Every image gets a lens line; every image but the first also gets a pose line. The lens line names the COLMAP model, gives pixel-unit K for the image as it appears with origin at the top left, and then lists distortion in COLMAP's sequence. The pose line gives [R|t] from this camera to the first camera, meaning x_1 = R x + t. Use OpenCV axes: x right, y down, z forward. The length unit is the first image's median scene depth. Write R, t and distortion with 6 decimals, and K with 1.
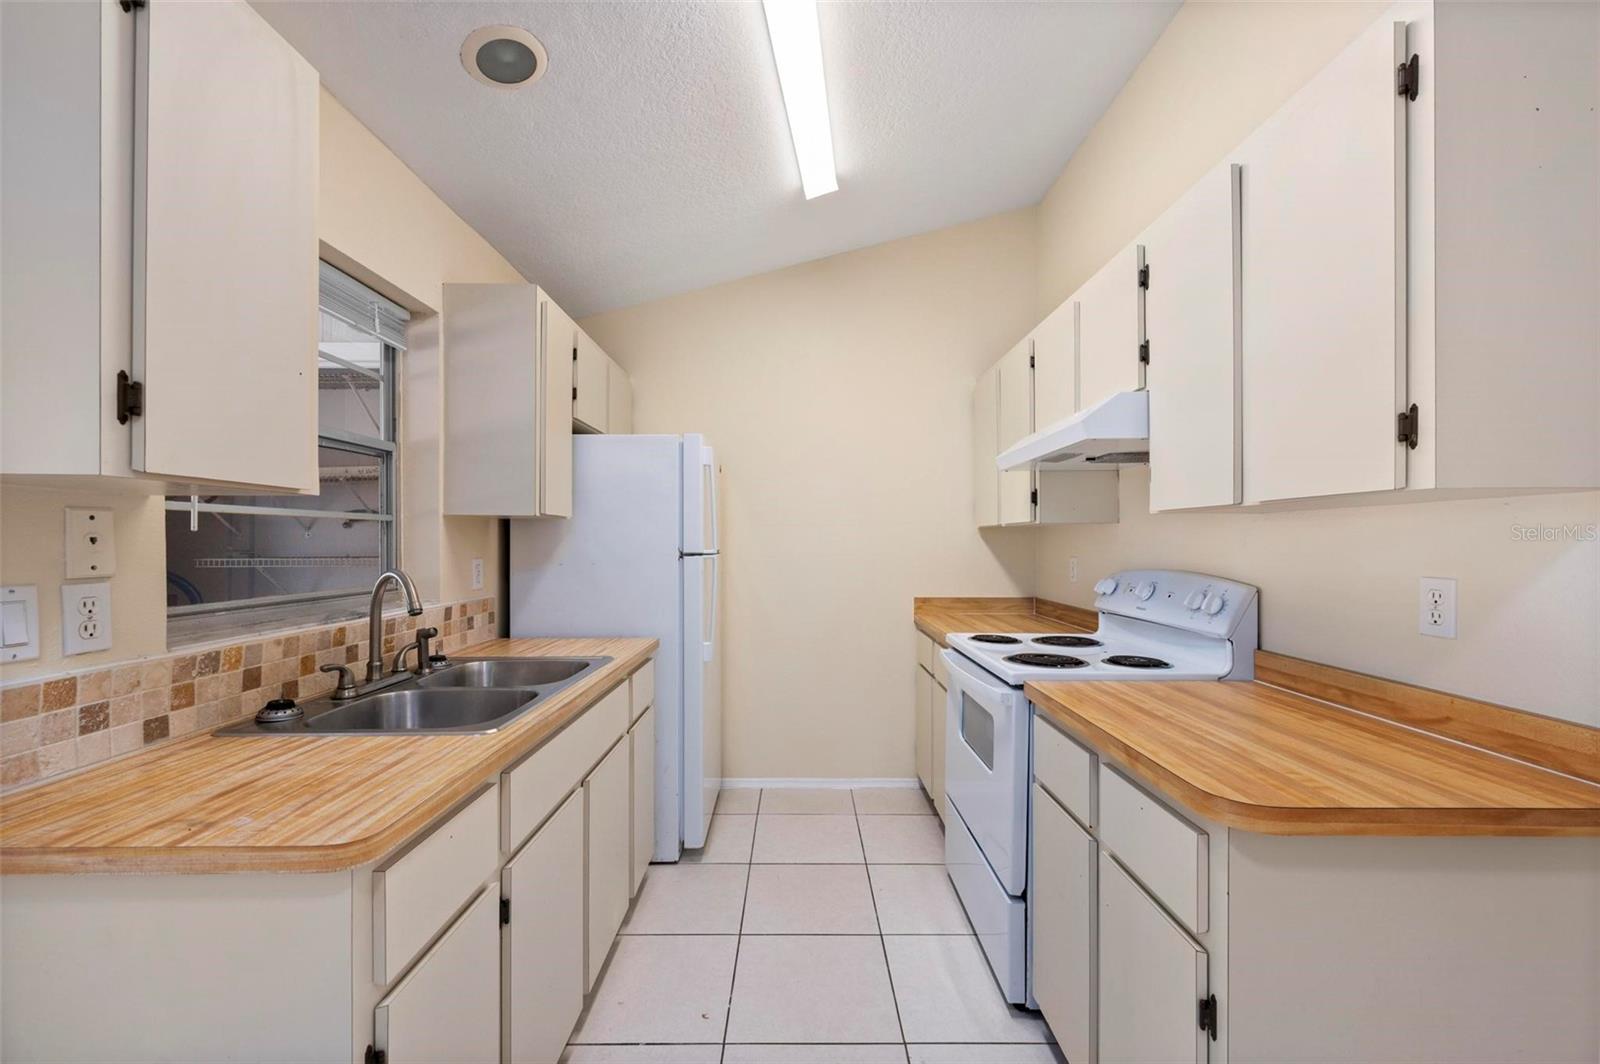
lens RADIAL K [[649.6, 0, 800.4], [0, 649.6, 543.4], [0, 0, 1]] dist [0.000815, -0.000625]
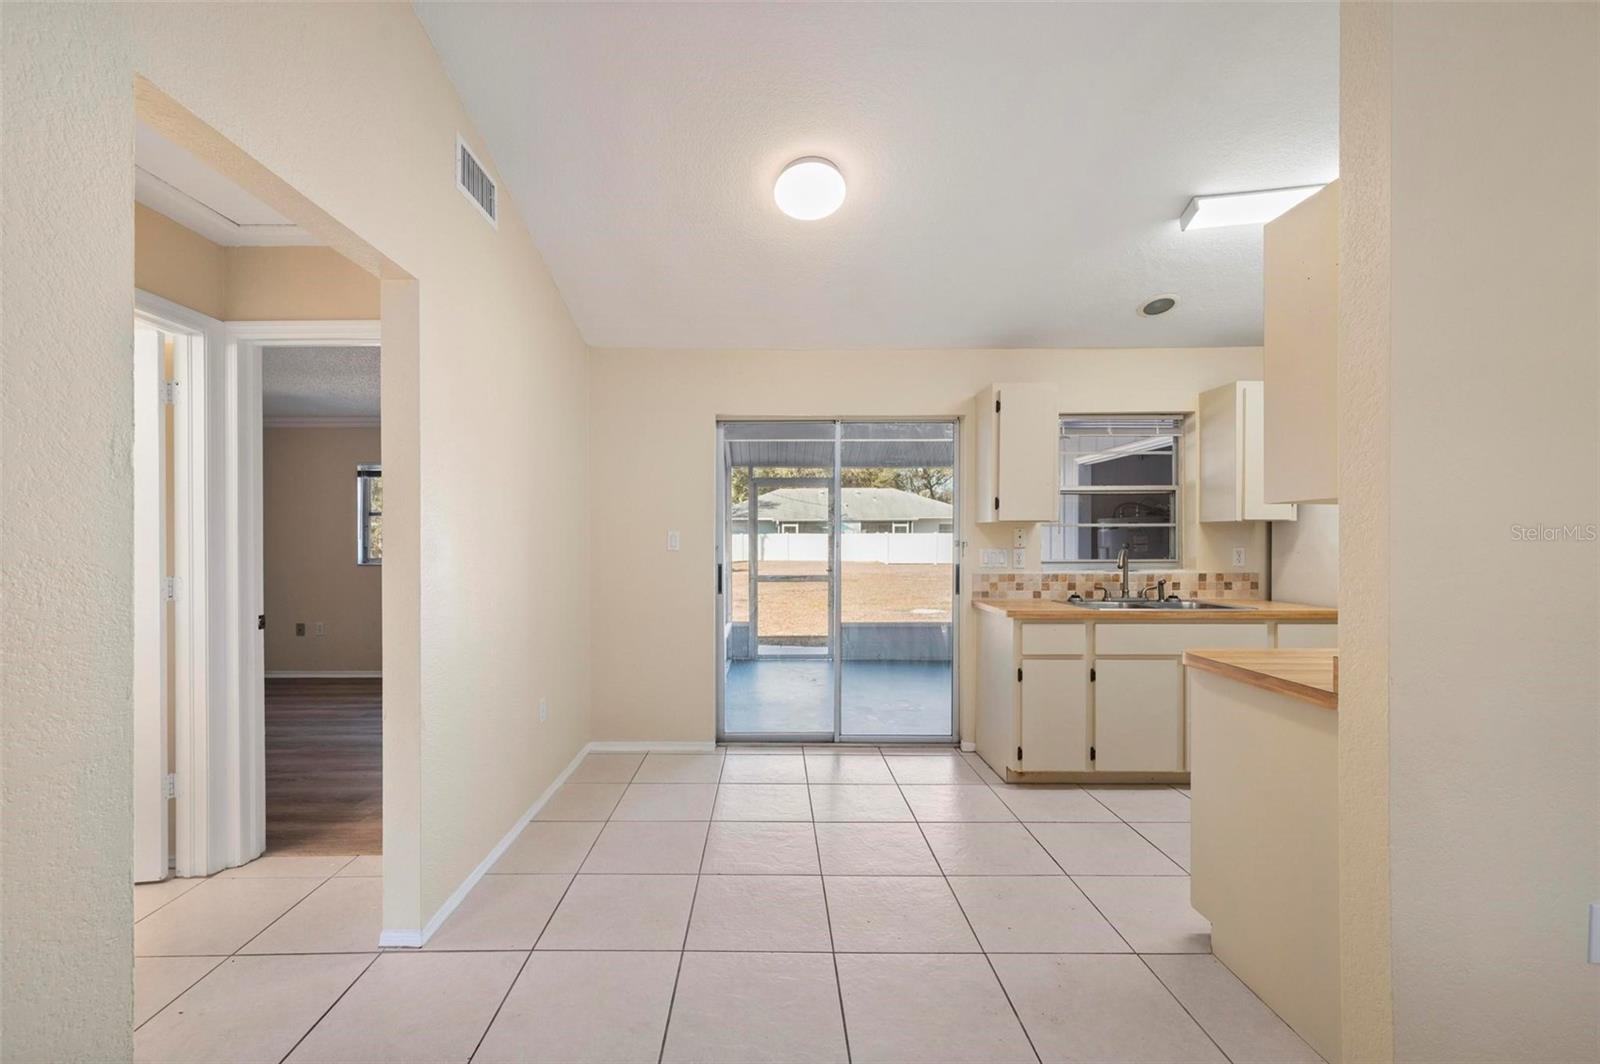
lens RADIAL K [[649.6, 0, 760.5], [0, 649.6, 545.7], [0, 0, 1]] dist [0.000815, -0.000625]
pose [[-0.015976, 0.009644, -0.999826, 2.131512], [0.000041, 0.999953, 0.009645, 0.007035], [0.999872, 0.000113, -0.015975, -0.315469]]
